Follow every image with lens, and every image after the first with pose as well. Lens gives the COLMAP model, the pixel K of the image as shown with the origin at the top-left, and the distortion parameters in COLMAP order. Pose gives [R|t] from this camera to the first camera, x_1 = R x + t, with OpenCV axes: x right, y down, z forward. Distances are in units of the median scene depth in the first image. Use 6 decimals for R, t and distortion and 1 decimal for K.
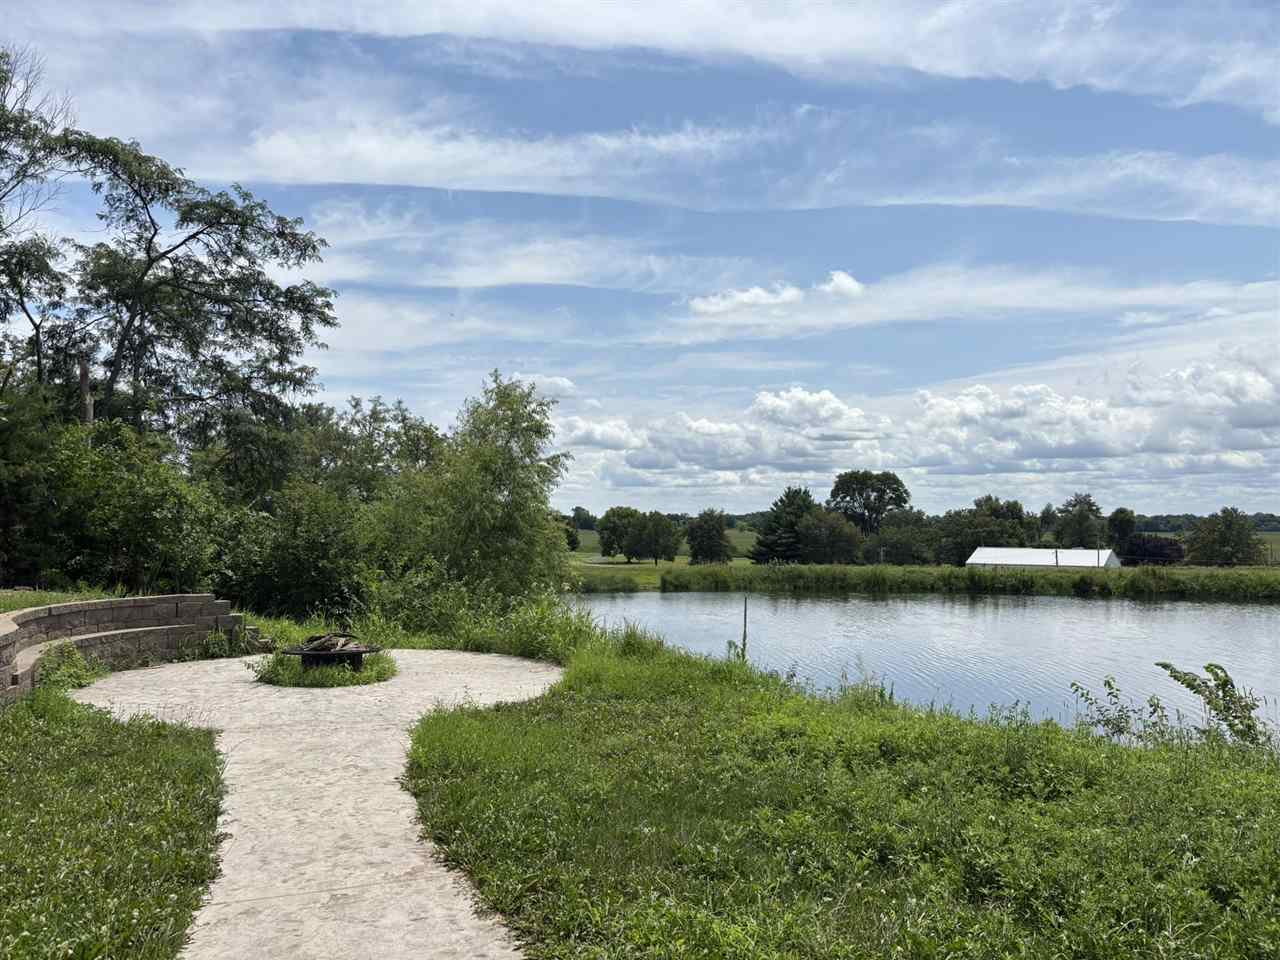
lens RADIAL K [[962.6, 0, 627.9], [0, 962.6, 483.5], [0, 0, 1]] dist [0.055532, -0.031581]
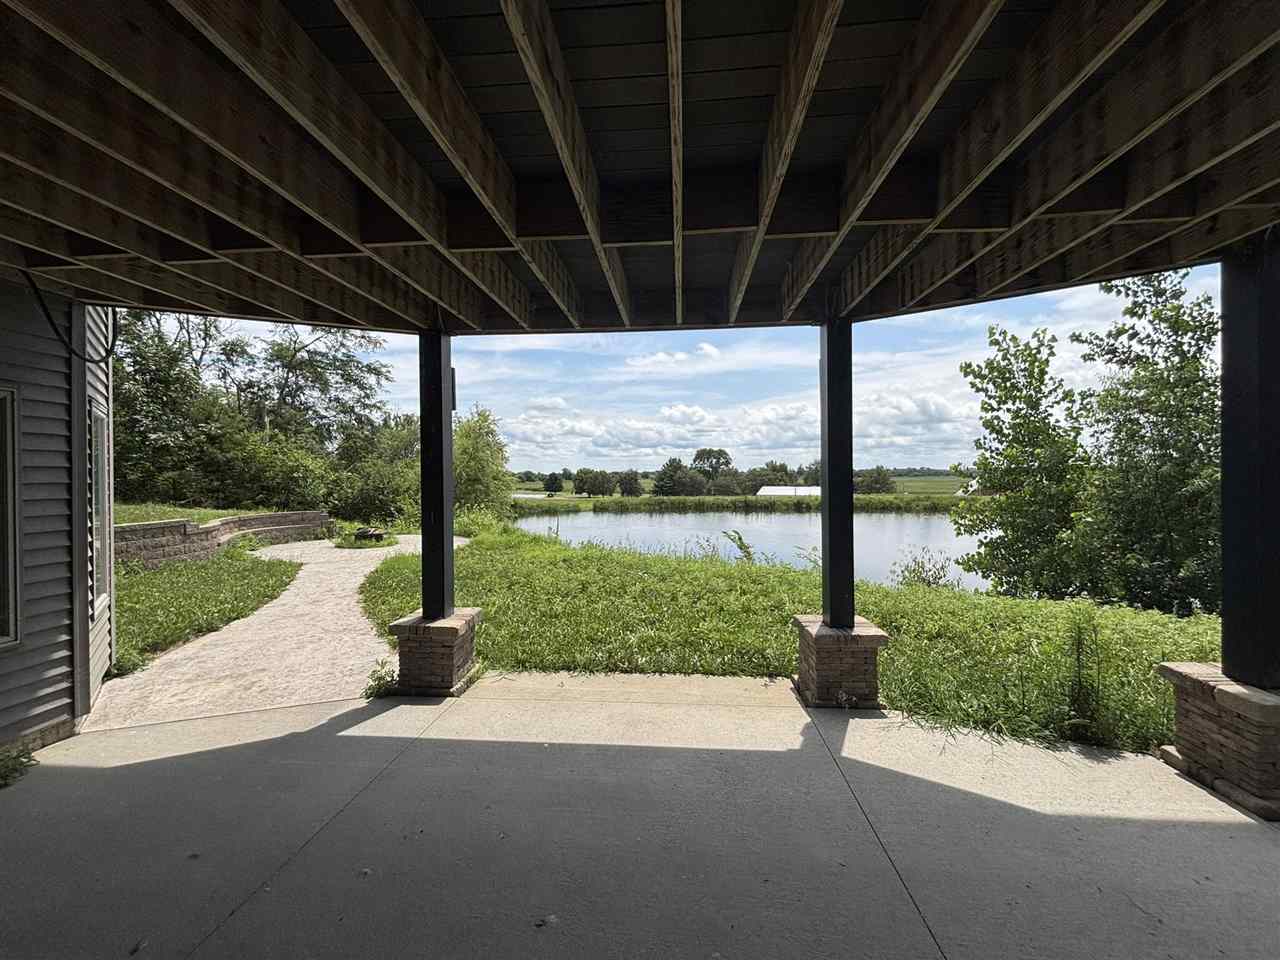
lens RADIAL K [[513.7, 0, 640.0], [0, 513.7, 480.0], [0, 0, 1]] dist [-0.000073, -0.000154]
pose [[0.995803, -0.010907, 0.090875, 0.115554], [0.006492, 0.998790, 0.048742, -0.005064], [-0.091296, -0.047948, 0.994669, -0.135238]]
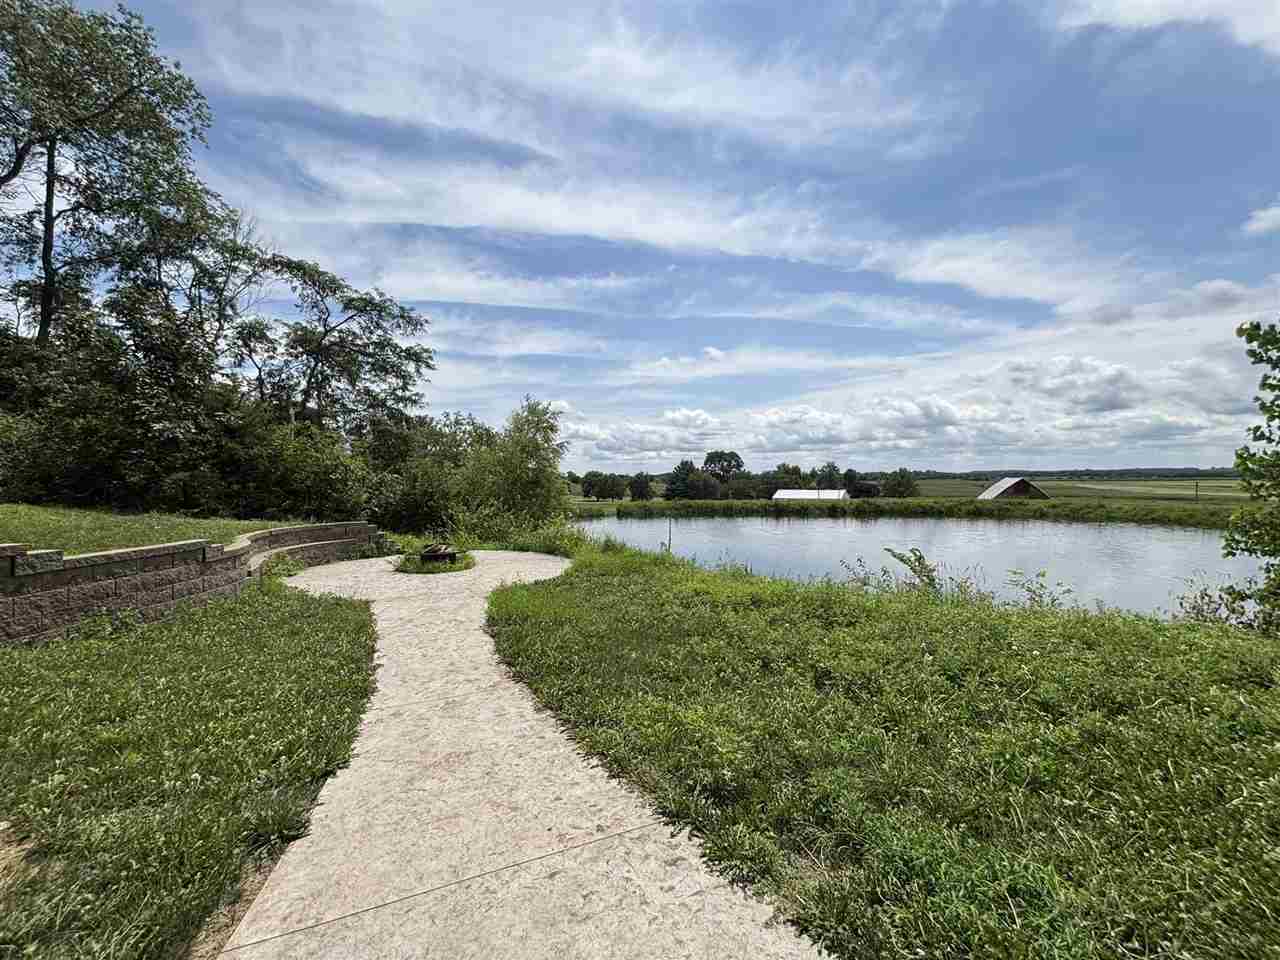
lens RADIAL K [[513.7, 0, 640.0], [0, 513.7, 480.0], [0, 0, 1]] dist [-0.000073, -0.000154]
pose [[0.996384, -0.010737, 0.084289, -0.009381], [0.007179, 0.999075, 0.042398, 0.002068], [-0.084666, -0.041639, 0.995539, 0.024494]]
